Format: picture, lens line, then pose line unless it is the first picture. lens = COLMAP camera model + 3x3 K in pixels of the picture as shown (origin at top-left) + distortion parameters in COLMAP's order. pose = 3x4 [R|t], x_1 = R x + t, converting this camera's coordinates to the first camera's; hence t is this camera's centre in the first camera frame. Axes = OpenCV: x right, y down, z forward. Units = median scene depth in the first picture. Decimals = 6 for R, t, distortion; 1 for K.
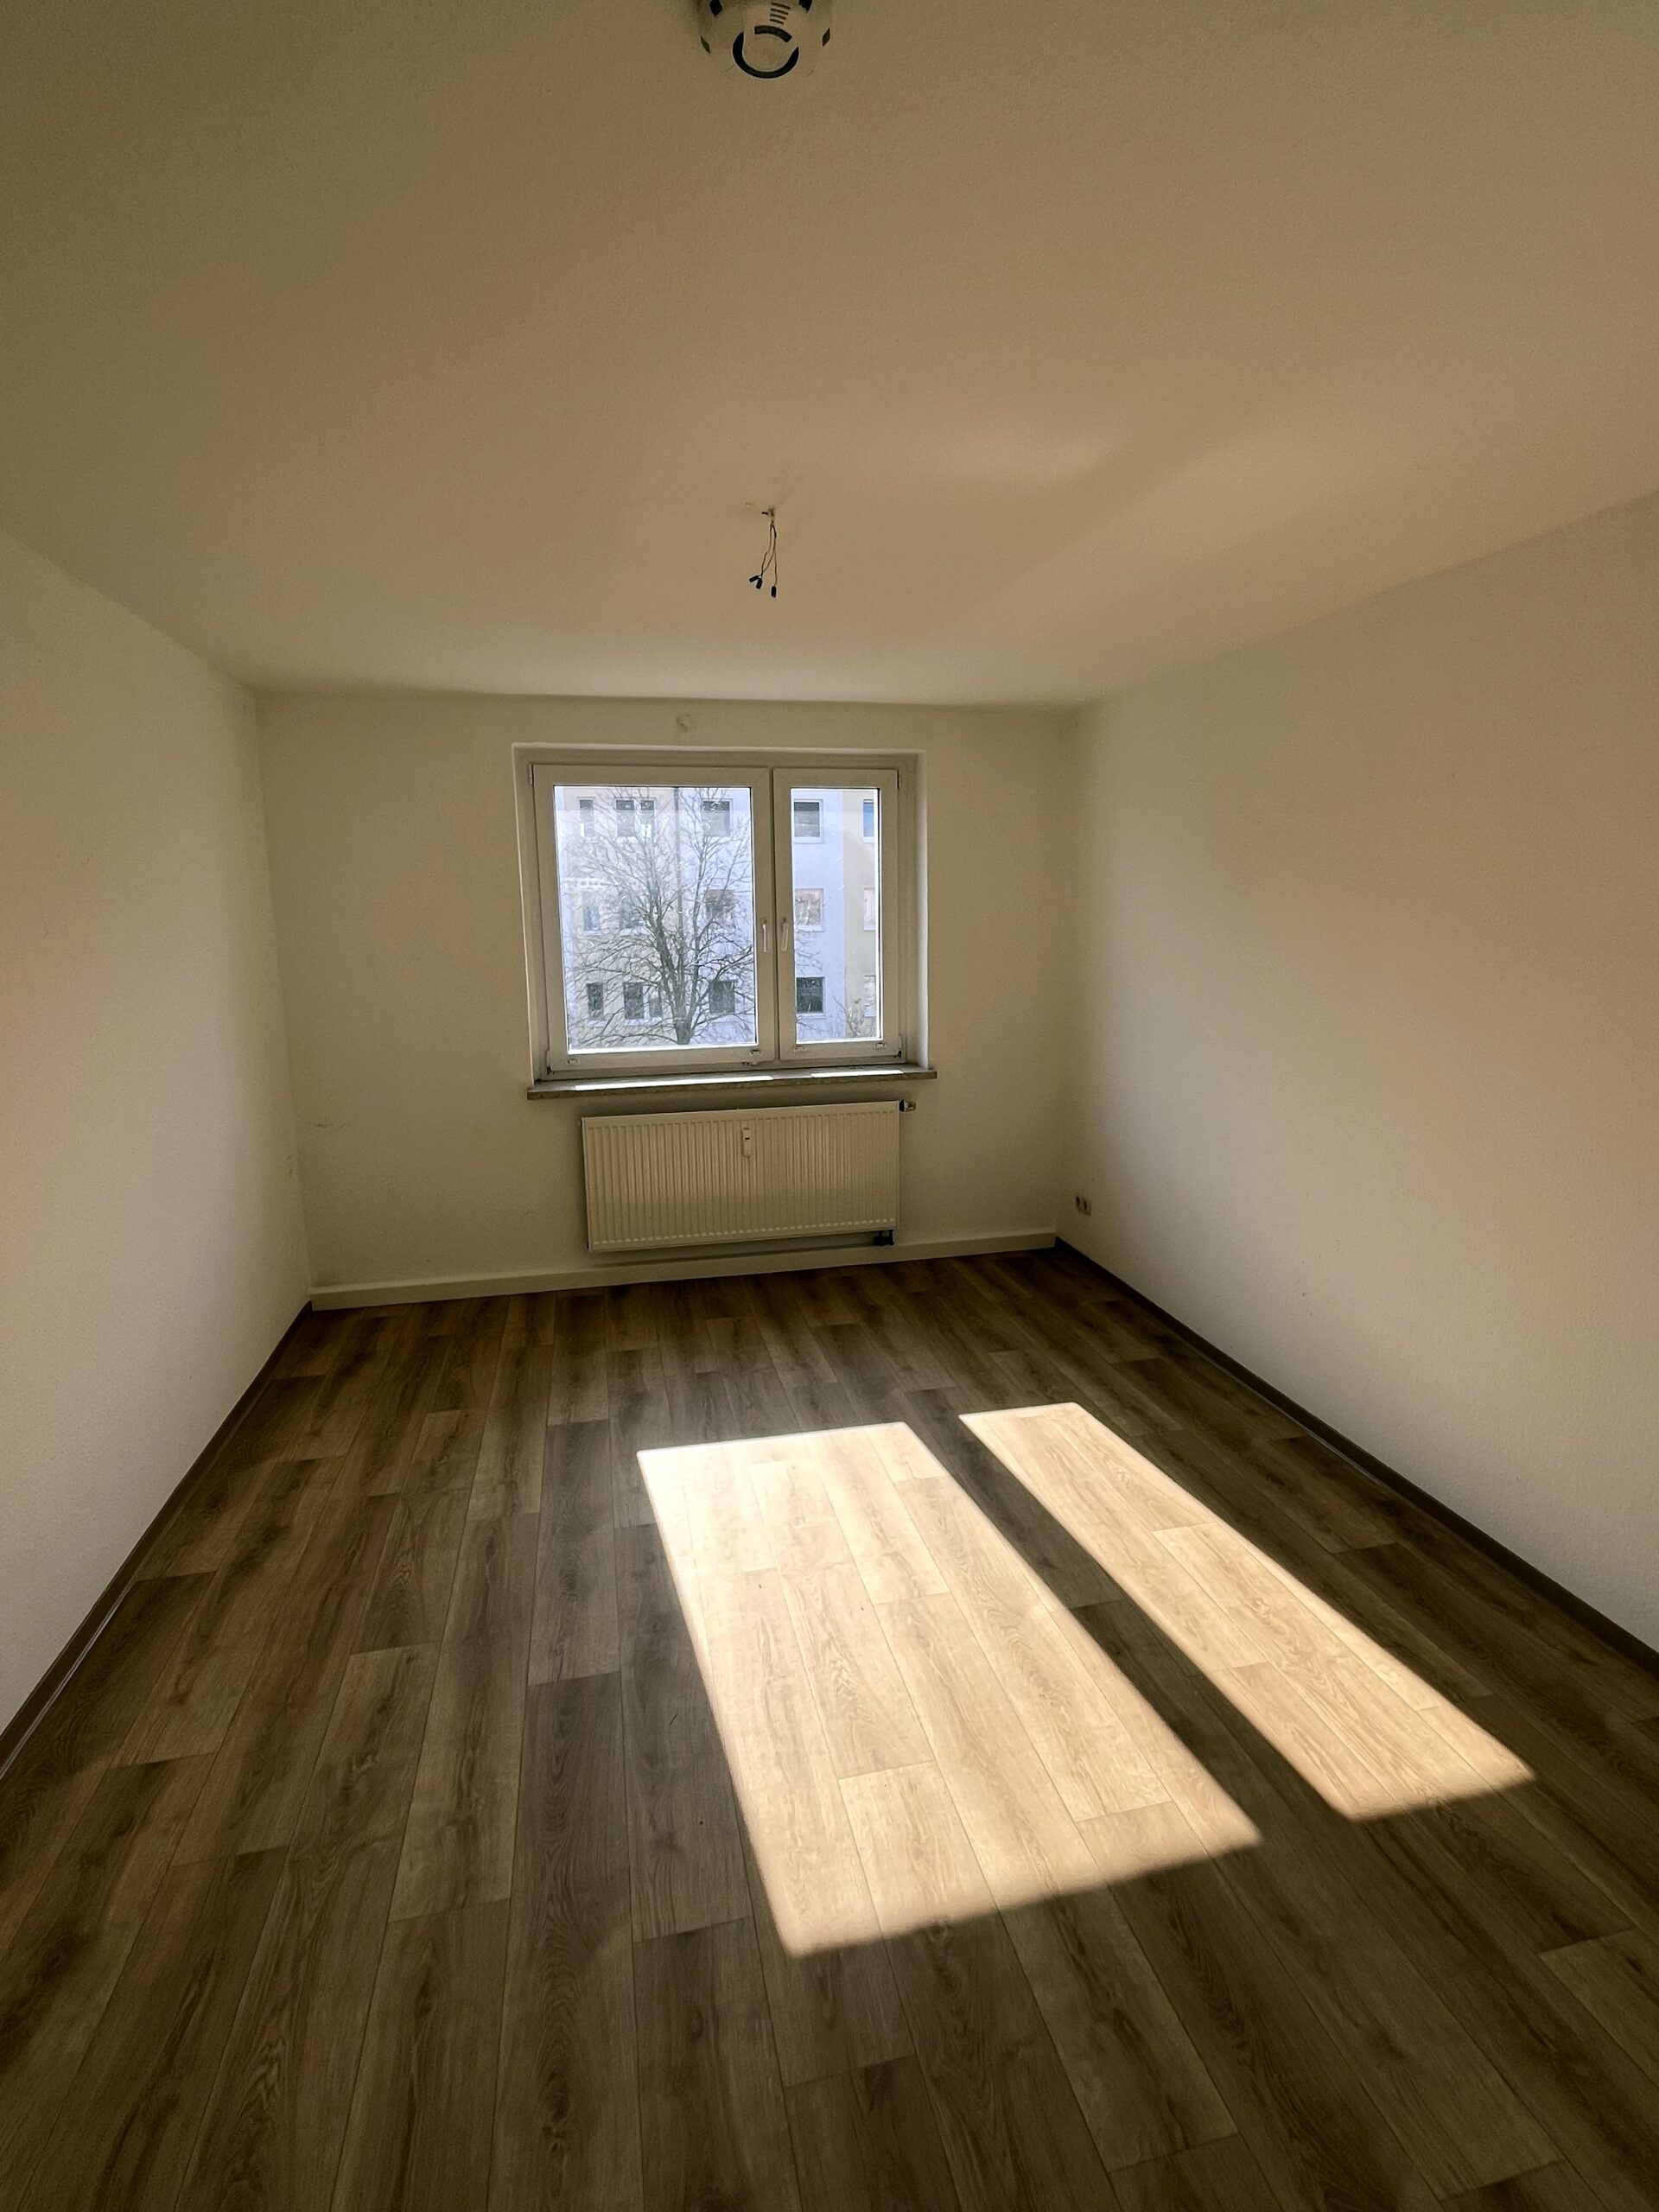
lens RADIAL K [[1073.4, 0, 829.5], [0, 1073.4, 1106.0], [0, 0, 1]] dist [-0.015526, -0.000690]
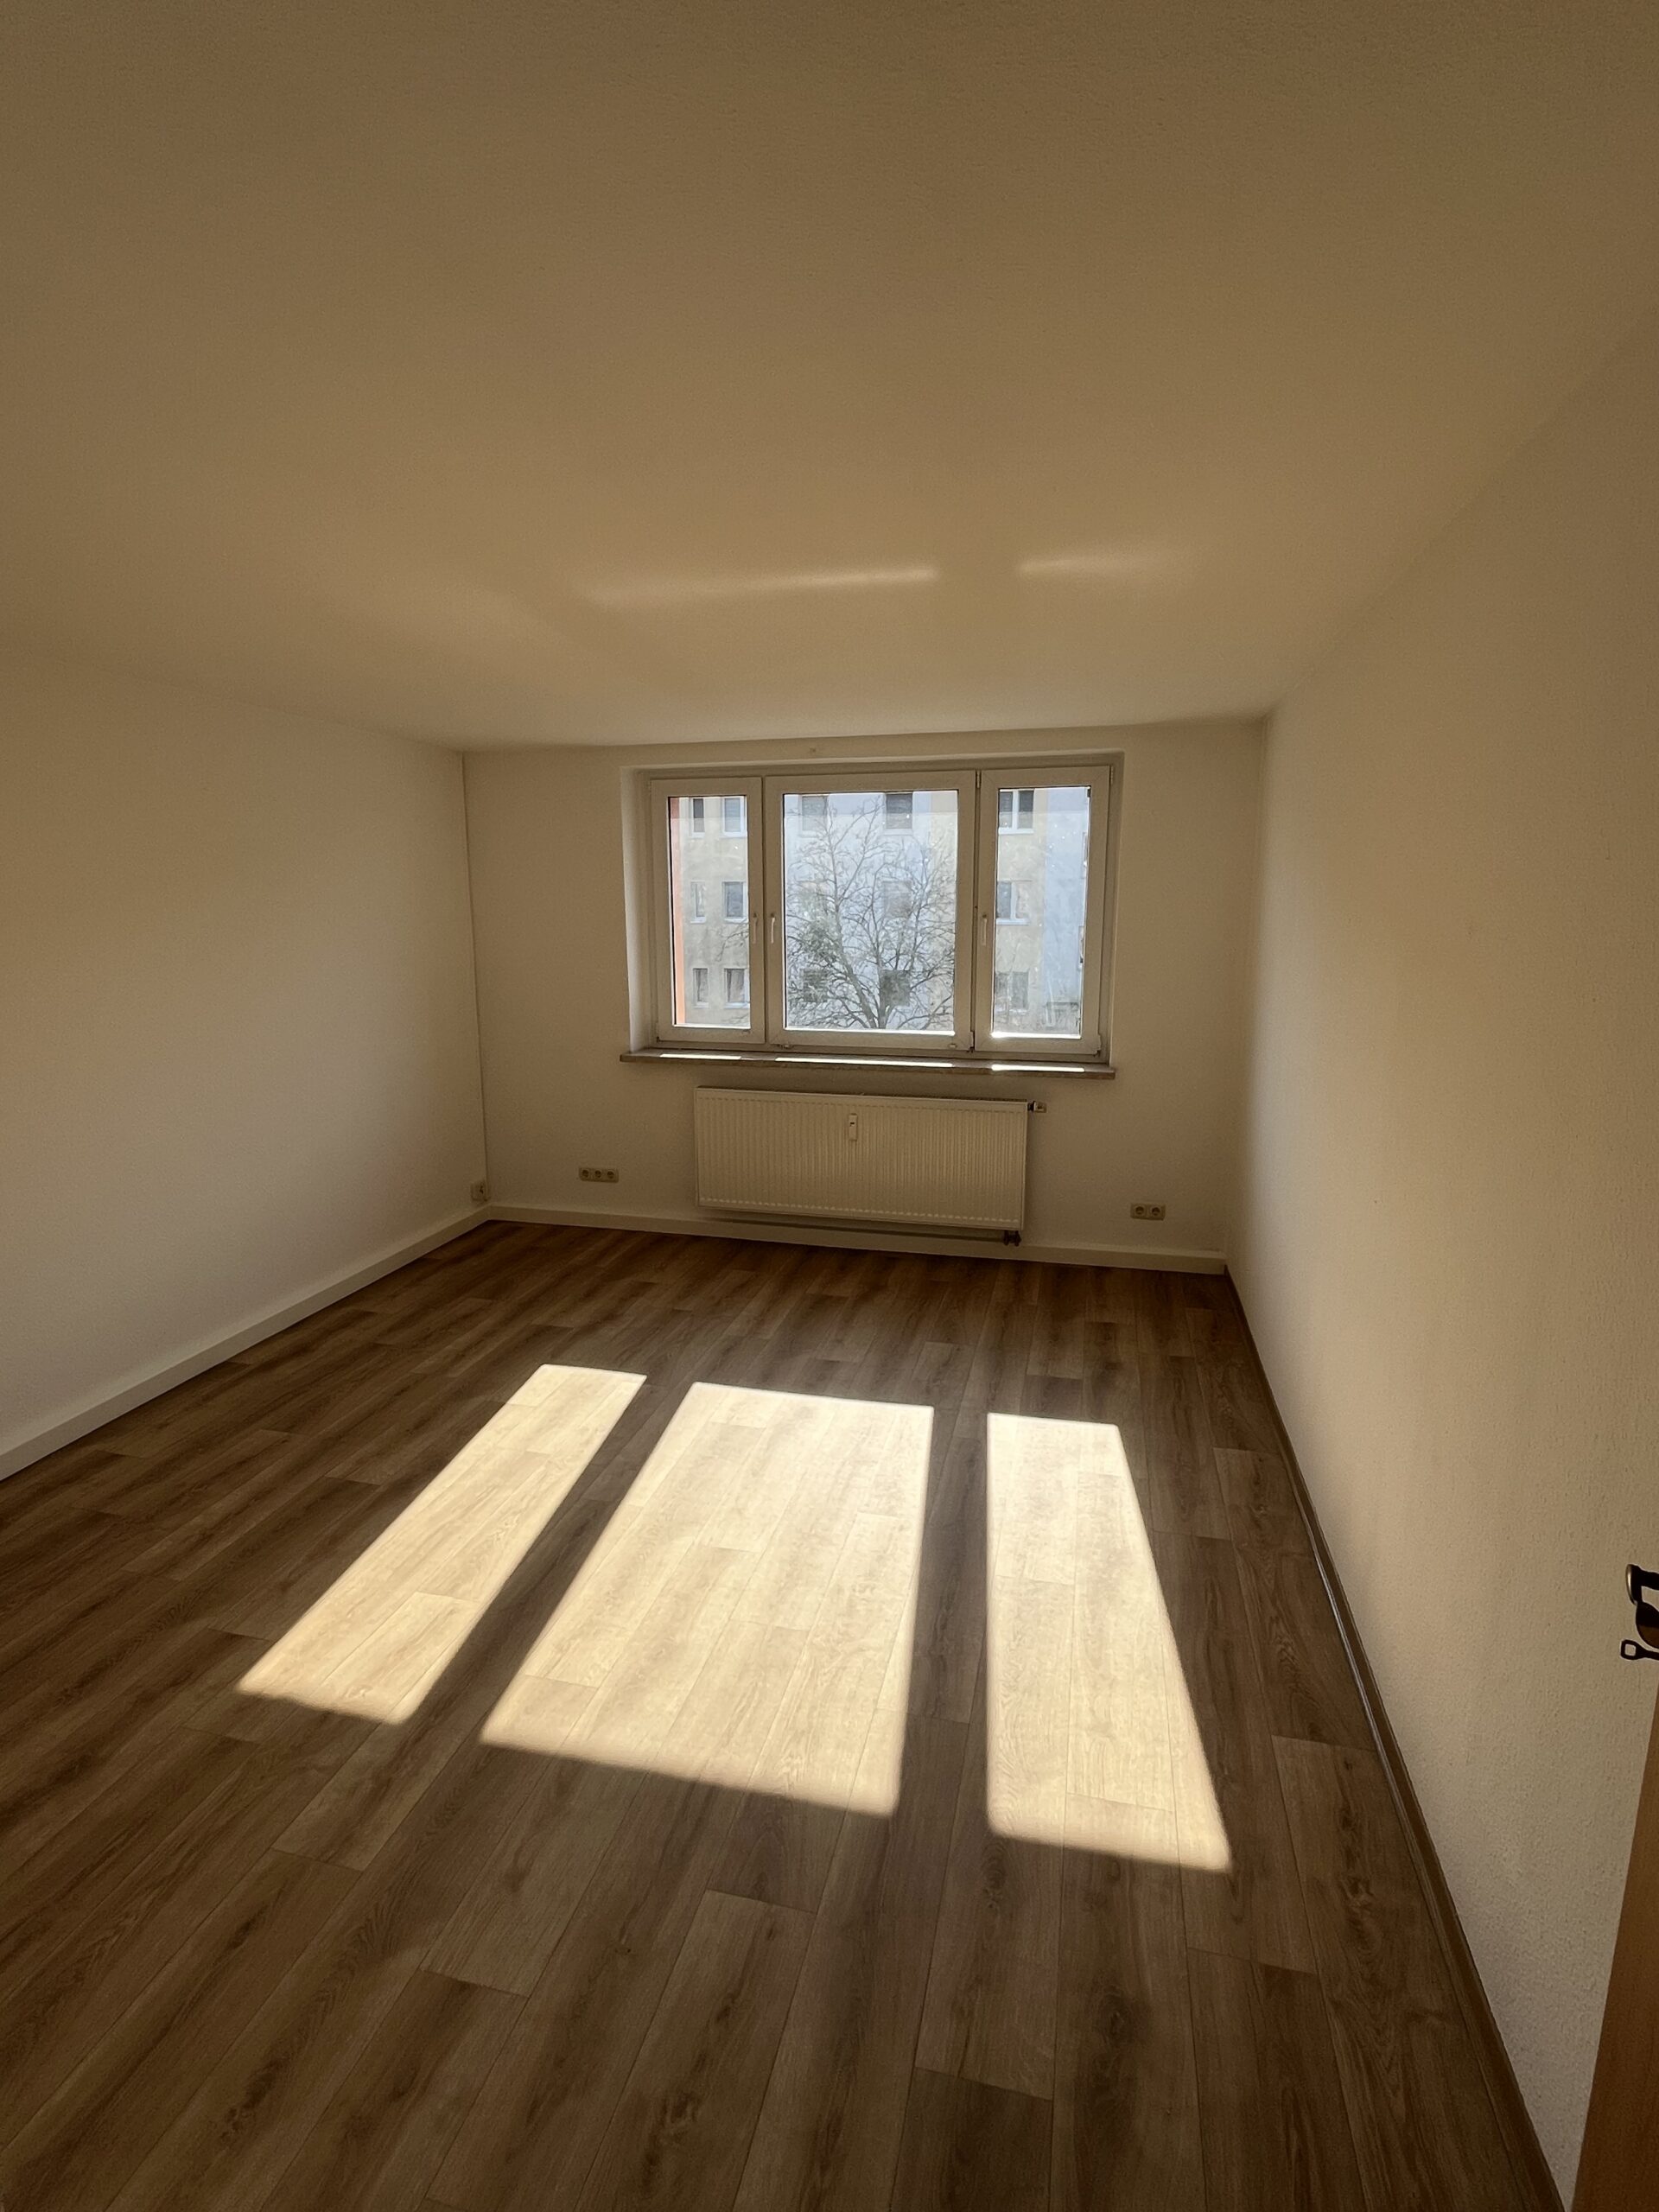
lens RADIAL K [[1073.4, 0, 829.5], [0, 1073.4, 1106.0], [0, 0, 1]] dist [-0.015526, -0.000690]
pose [[0.891348, 0.100647, -0.442006, 0.464963], [-0.092206, 0.994912, 0.040604, -0.032159], [0.443843, 0.004563, 0.896093, 0.017434]]
